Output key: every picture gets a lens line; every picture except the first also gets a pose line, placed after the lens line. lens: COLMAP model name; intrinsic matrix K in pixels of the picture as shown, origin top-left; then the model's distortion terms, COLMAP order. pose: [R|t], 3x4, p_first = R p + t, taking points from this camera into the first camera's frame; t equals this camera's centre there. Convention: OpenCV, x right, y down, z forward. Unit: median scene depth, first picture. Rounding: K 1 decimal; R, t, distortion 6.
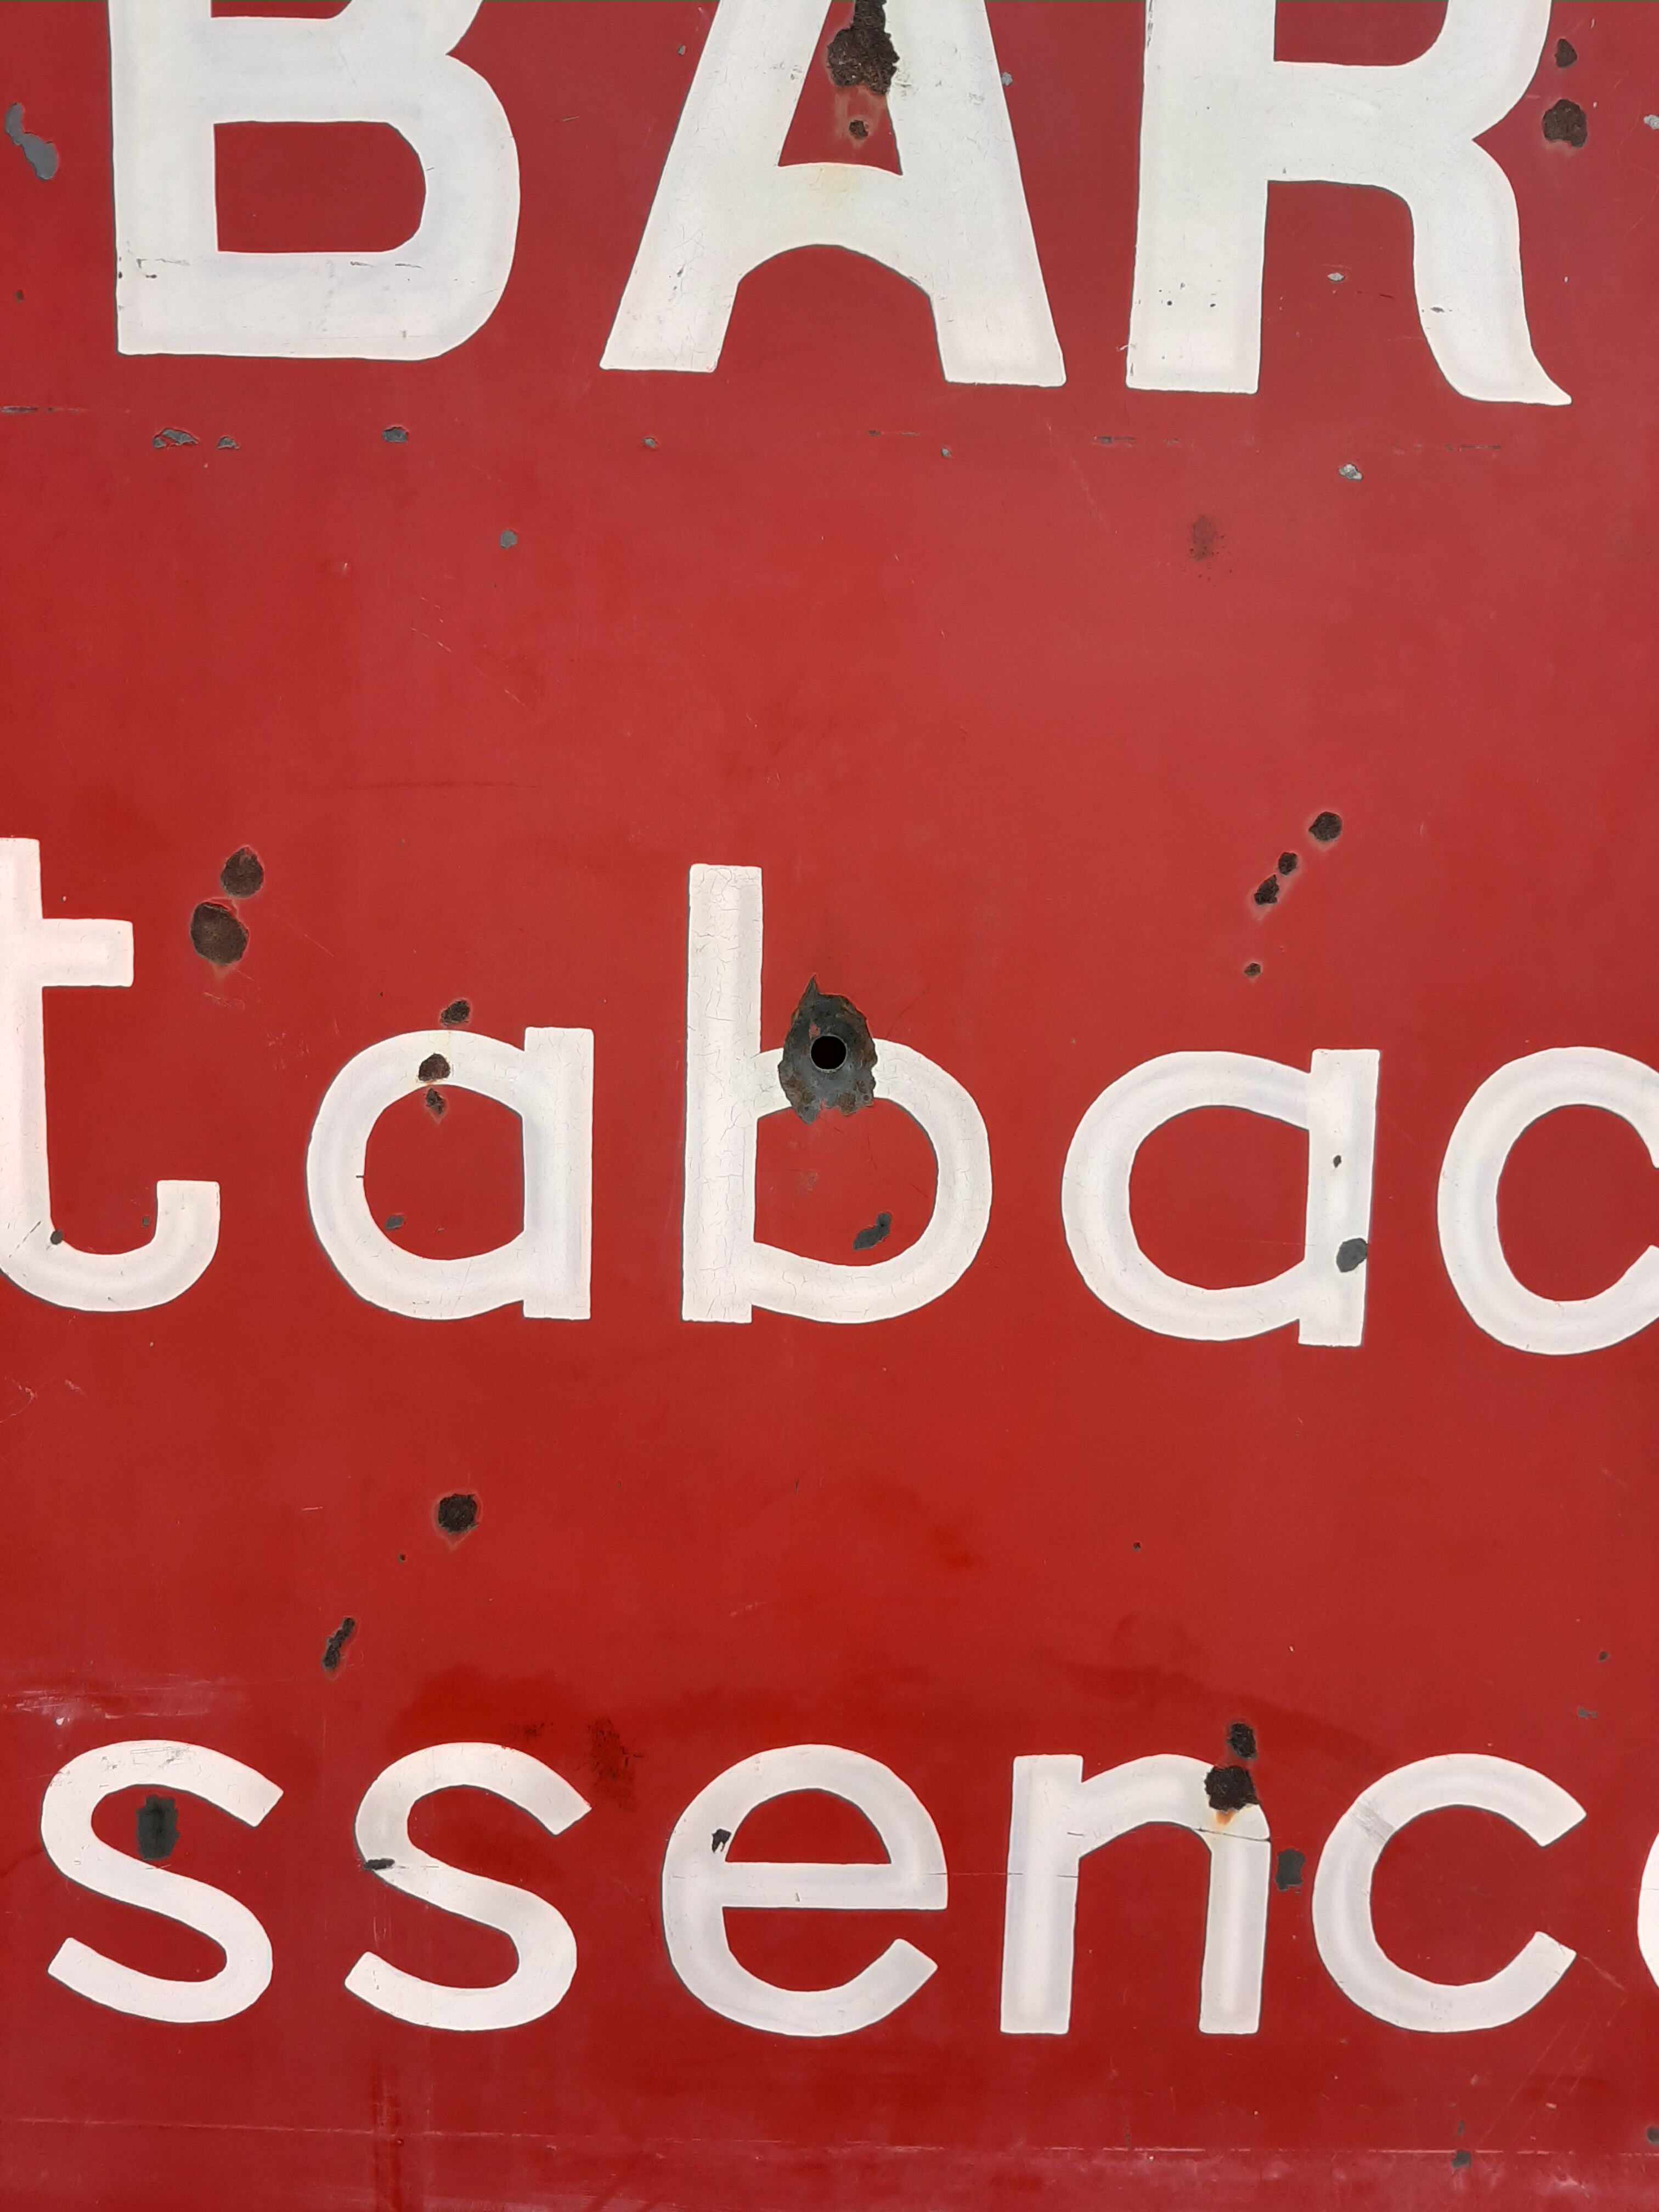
lens RADIAL K [[1757.5, 0, 782.3], [0, 1757.5, 1089.3], [0, 0, 1]] dist [0.040939, -0.093127]
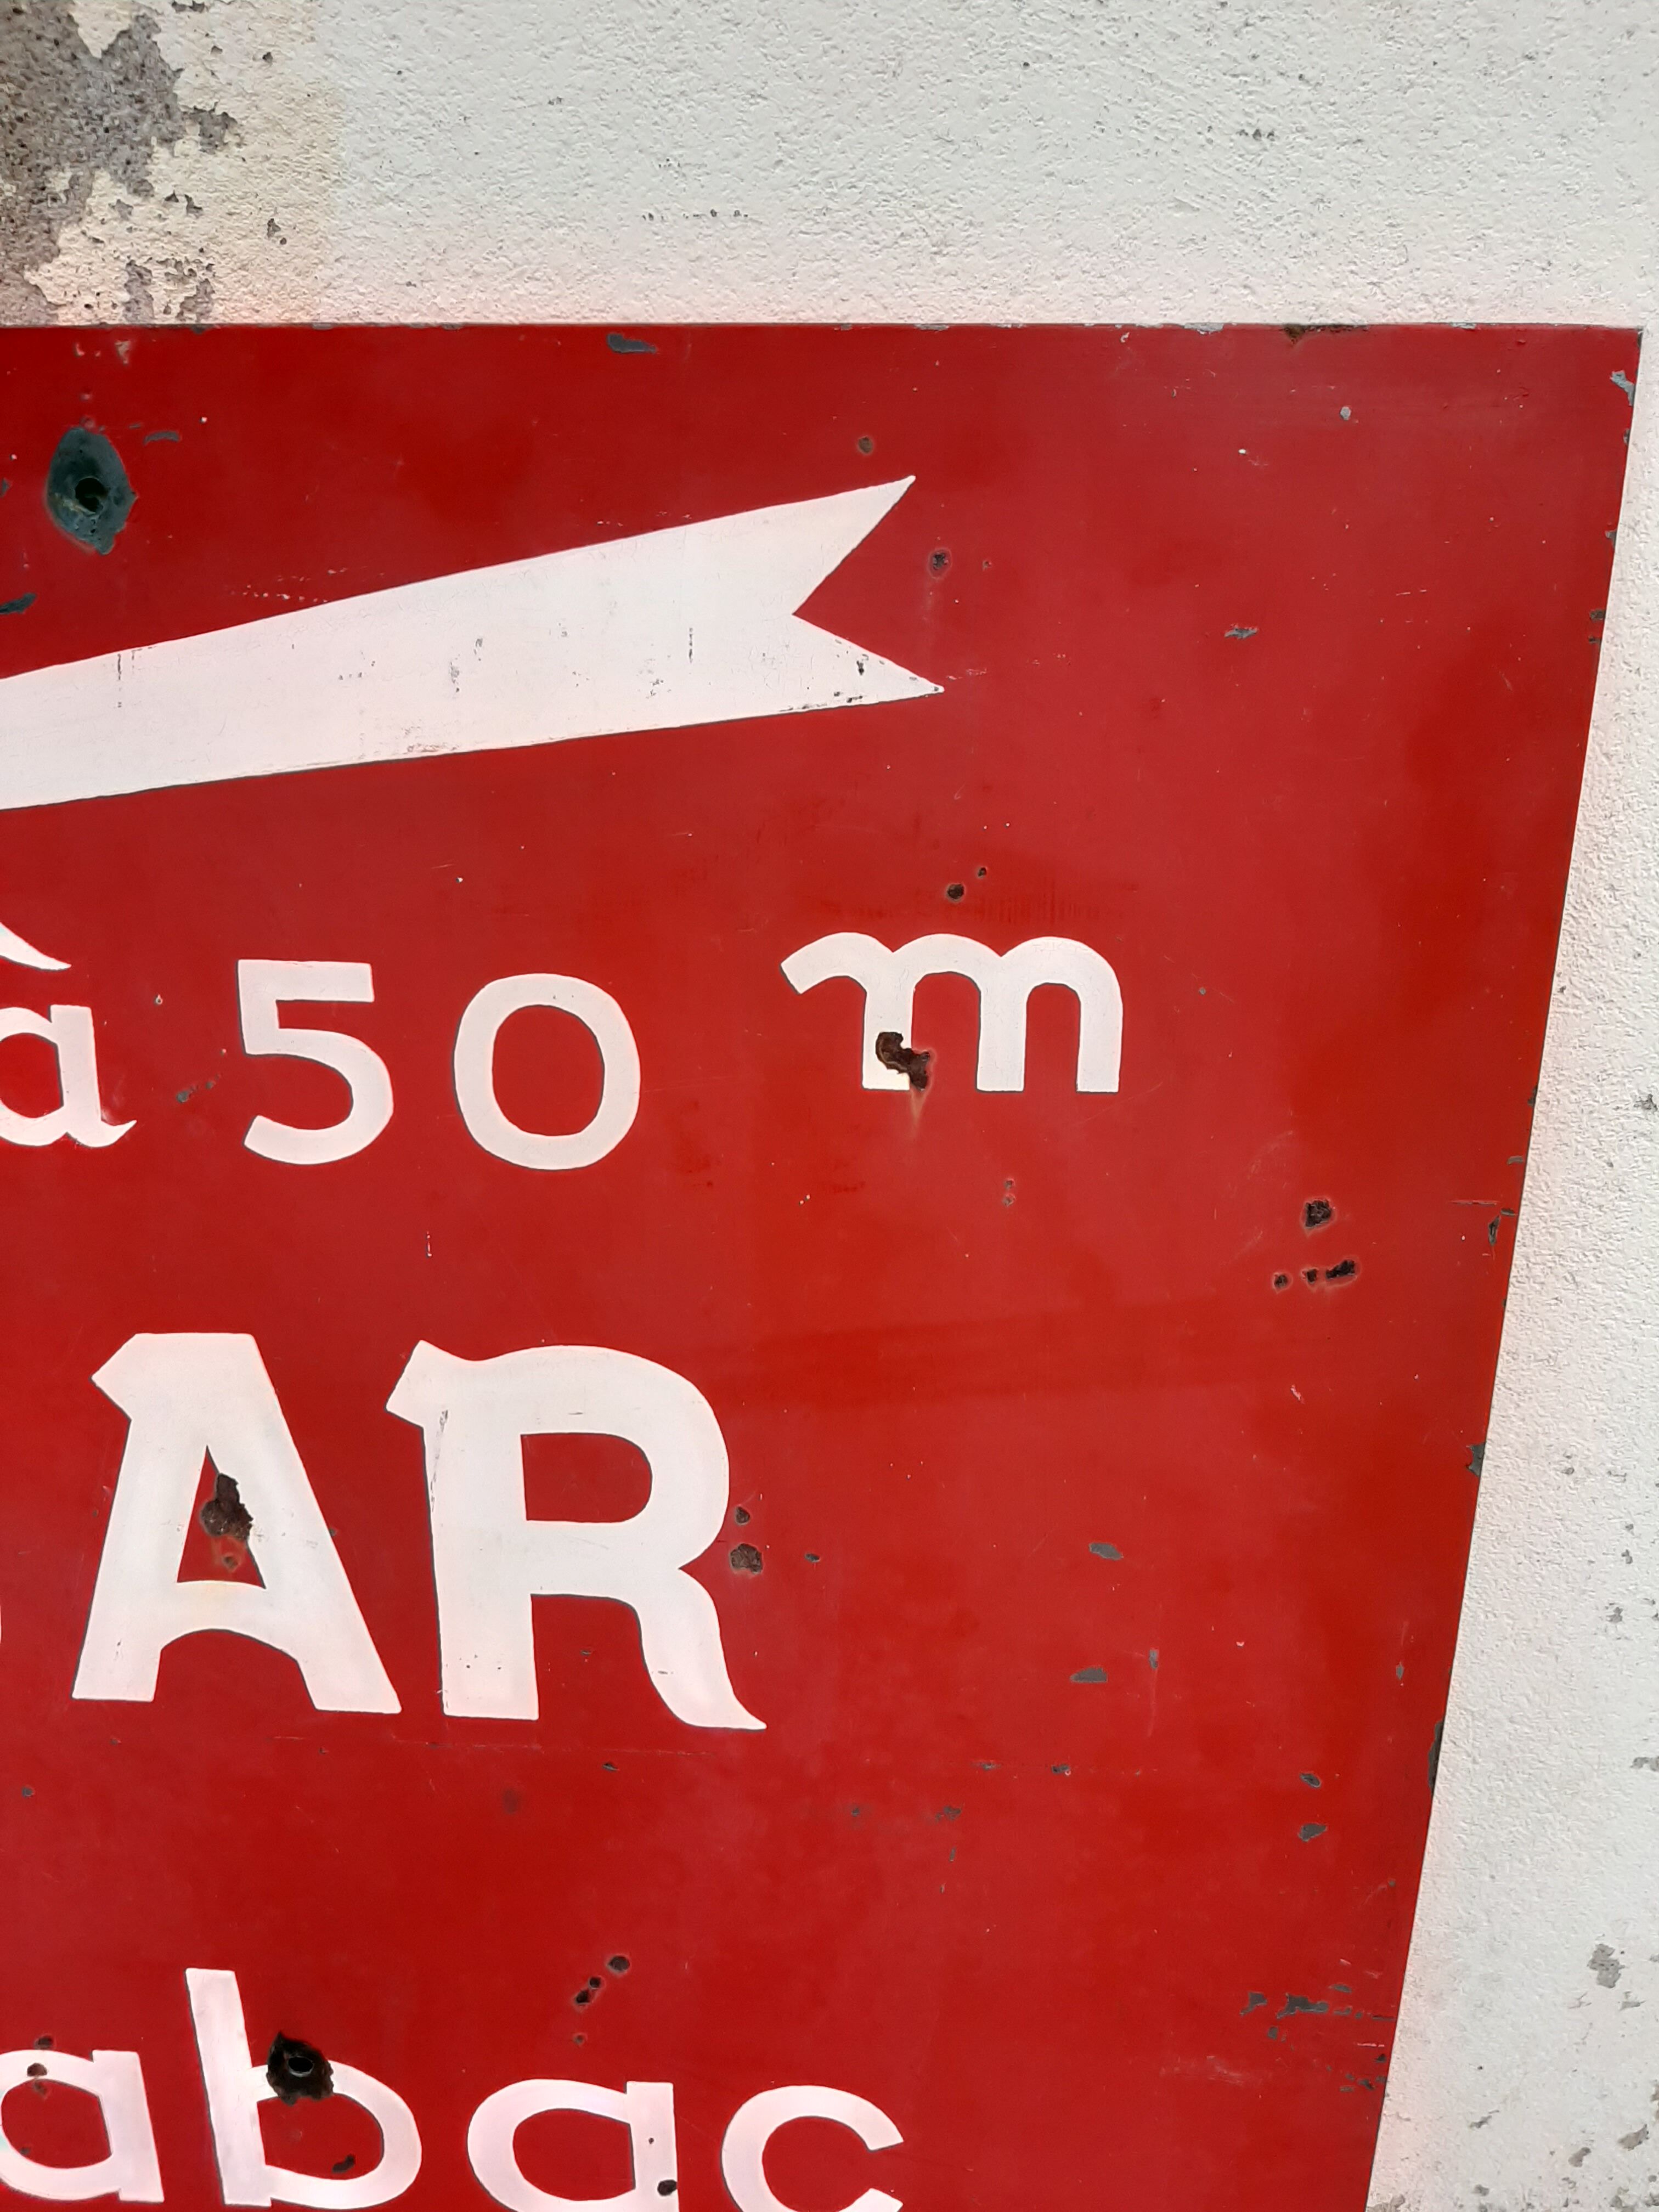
lens RADIAL K [[1757.5, 0, 801.7], [0, 1757.5, 1055.6], [0, 0, 1]] dist [0.040939, -0.093127]
pose [[0.998292, -0.012749, -0.057019, 0.559282], [0.024247, 0.978302, 0.205761, -1.179881], [0.053159, -0.206792, 0.976940, -0.228610]]
